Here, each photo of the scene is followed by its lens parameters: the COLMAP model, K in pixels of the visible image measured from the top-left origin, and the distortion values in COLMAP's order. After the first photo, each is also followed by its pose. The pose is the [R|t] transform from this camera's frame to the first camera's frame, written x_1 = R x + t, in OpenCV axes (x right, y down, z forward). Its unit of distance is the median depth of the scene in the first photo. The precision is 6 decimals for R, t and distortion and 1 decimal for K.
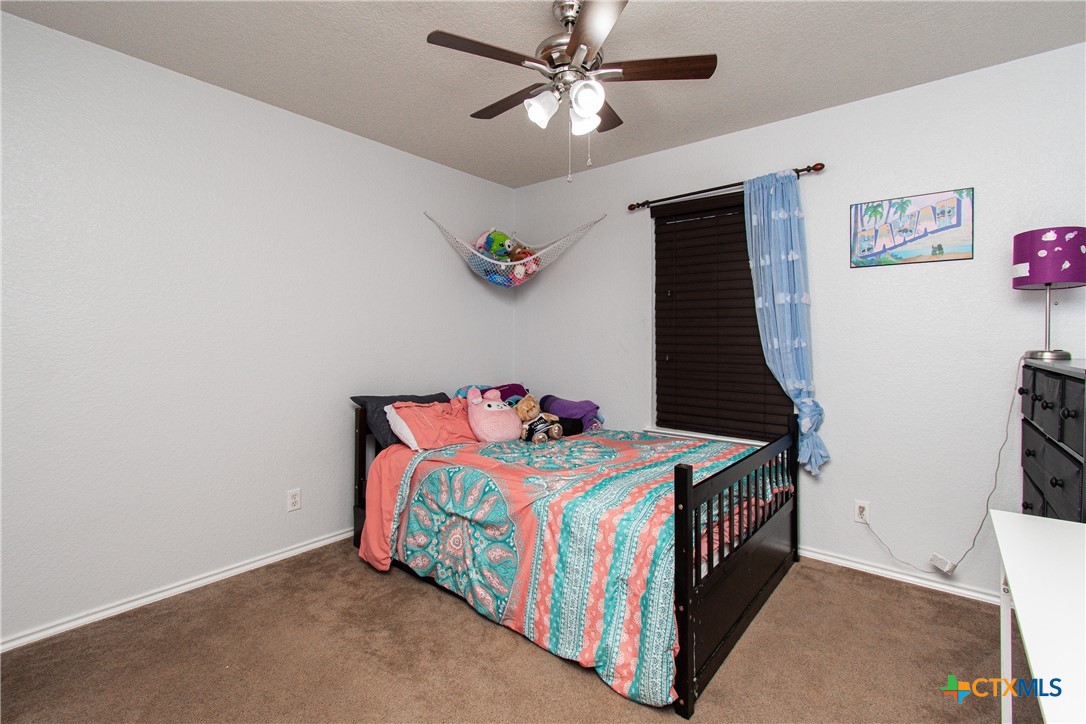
lens RADIAL K [[465.6, 0, 529.5], [0, 465.6, 337.6], [0, 0, 1]] dist [-0.003379, -0.000220]
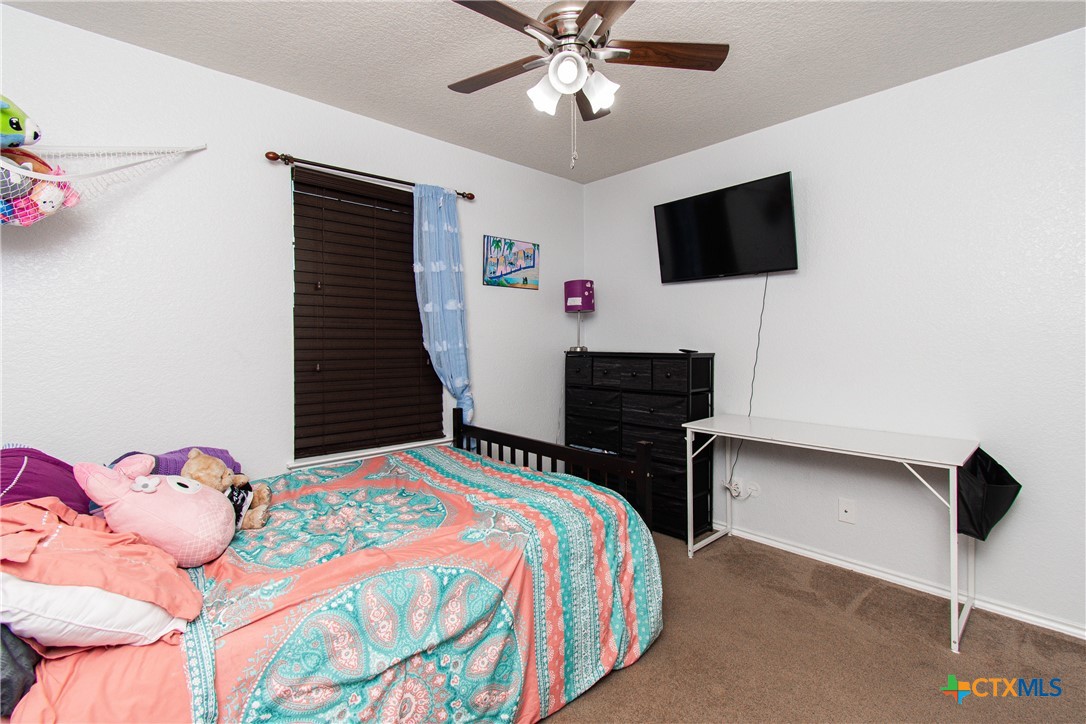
lens RADIAL K [[495.8, 0, 551.2], [0, 495.8, 338.7], [0, 0, 1]] dist [-0.000251, -0.001180]
pose [[0.142003, 0.000316, 0.989866, -0.642661], [0.002246, 0.999997, -0.000641, -0.003374], [-0.989864, 0.002314, 0.142002, 0.661195]]
